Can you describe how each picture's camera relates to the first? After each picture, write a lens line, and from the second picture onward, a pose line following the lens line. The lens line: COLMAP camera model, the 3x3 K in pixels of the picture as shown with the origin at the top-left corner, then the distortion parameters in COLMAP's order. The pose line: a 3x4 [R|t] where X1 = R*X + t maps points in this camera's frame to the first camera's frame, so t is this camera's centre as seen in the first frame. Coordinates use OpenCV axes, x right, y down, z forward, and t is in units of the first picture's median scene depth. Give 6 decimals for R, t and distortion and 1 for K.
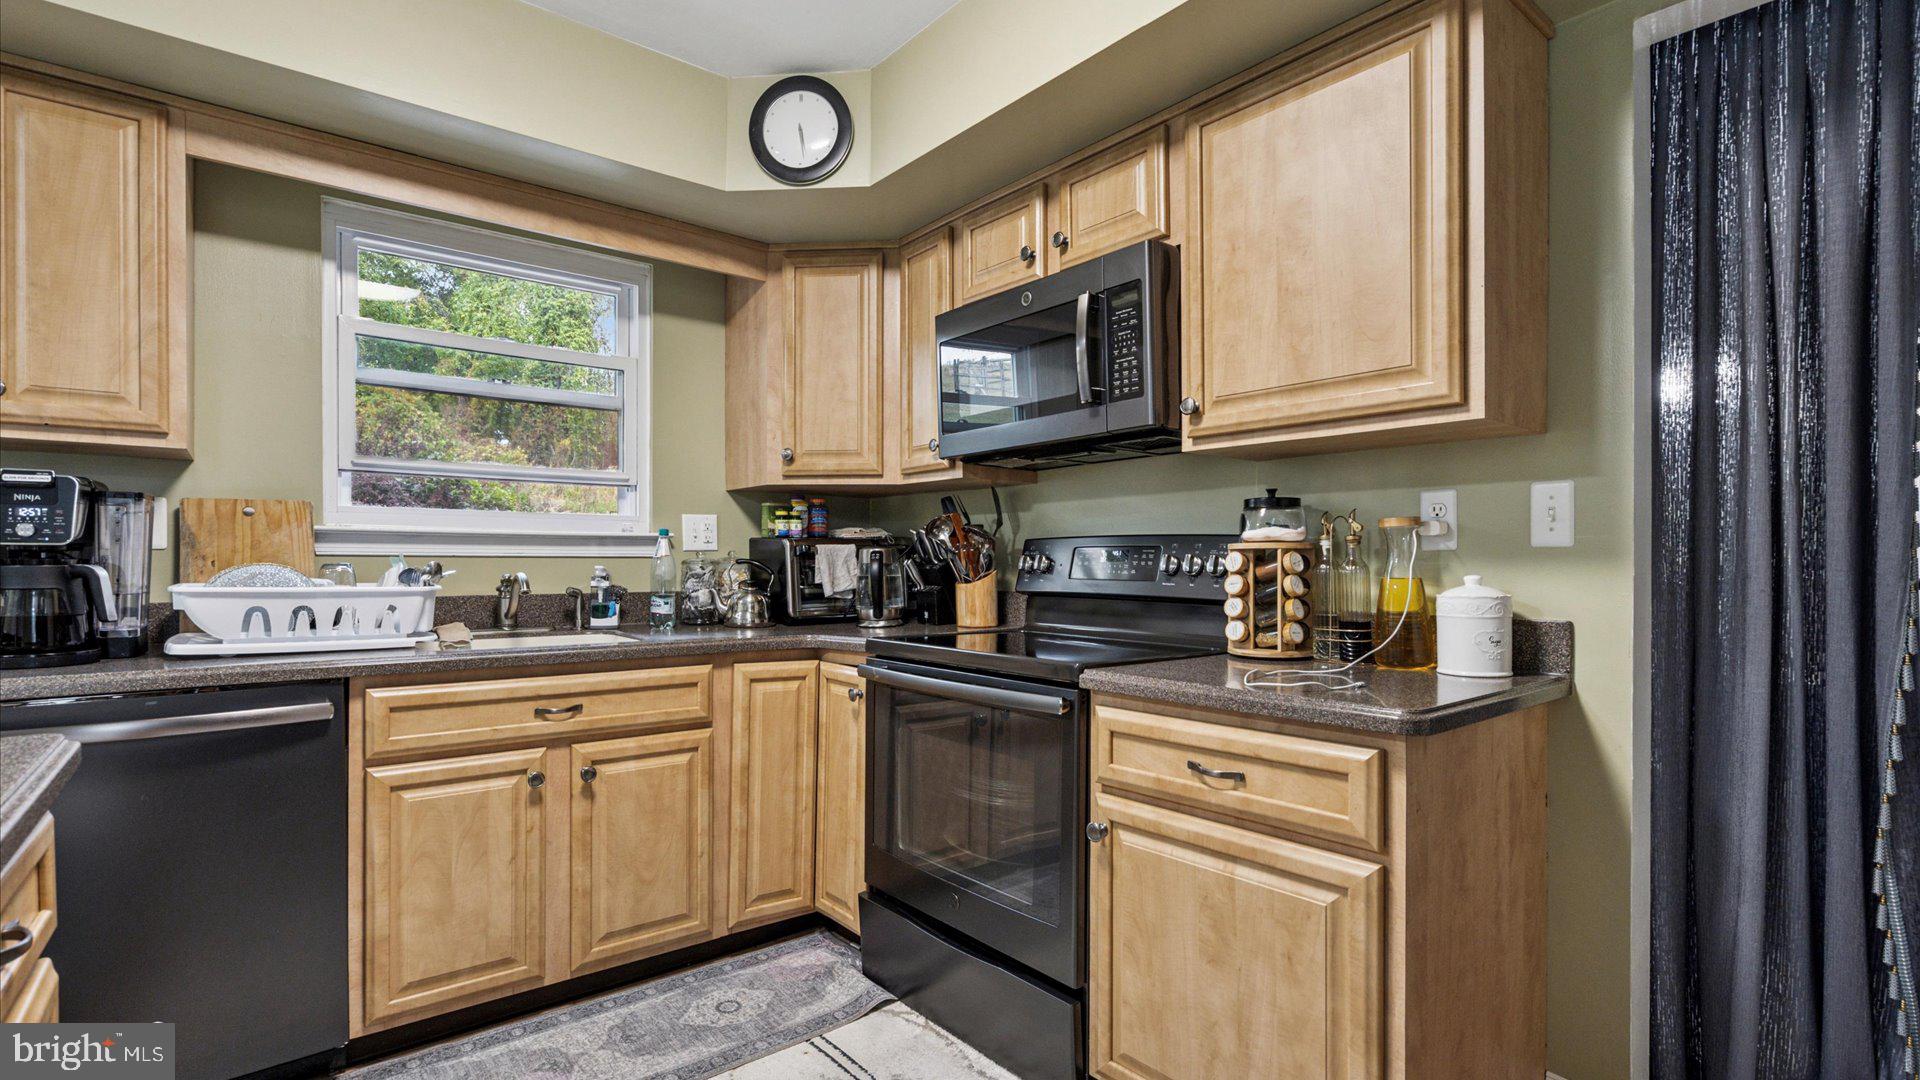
lens RADIAL K [[875.1, 0, 961.4], [0, 875.1, 555.9], [0, 0, 1]] dist [-0.008415, 0.000395]
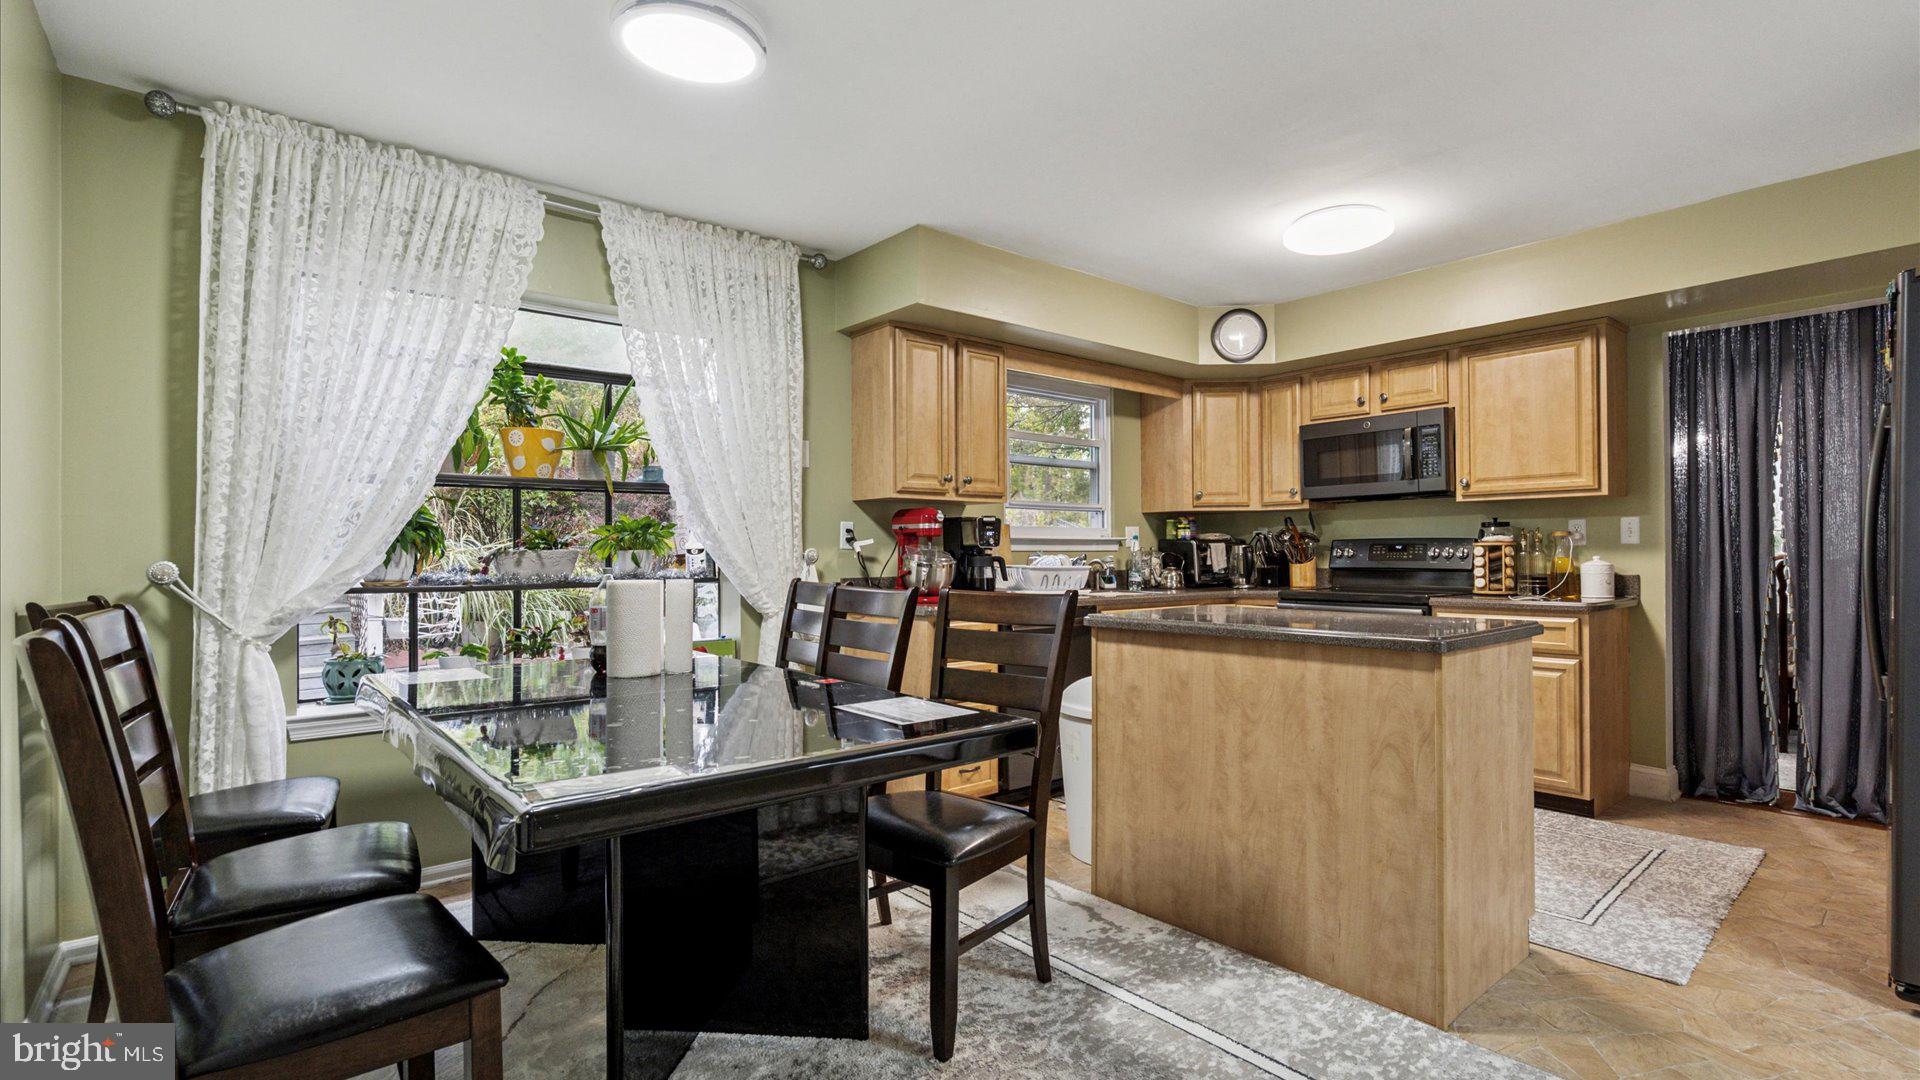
lens RADIAL K [[875.1, 0, 957.4], [0, 875.1, 542.8], [0, 0, 1]] dist [-0.008415, 0.000395]
pose [[0.999962, -0.006304, 0.005968, -1.038426], [0.006344, 0.999958, -0.006651, -0.008141], [-0.005926, 0.006688, 0.999960, -1.211962]]
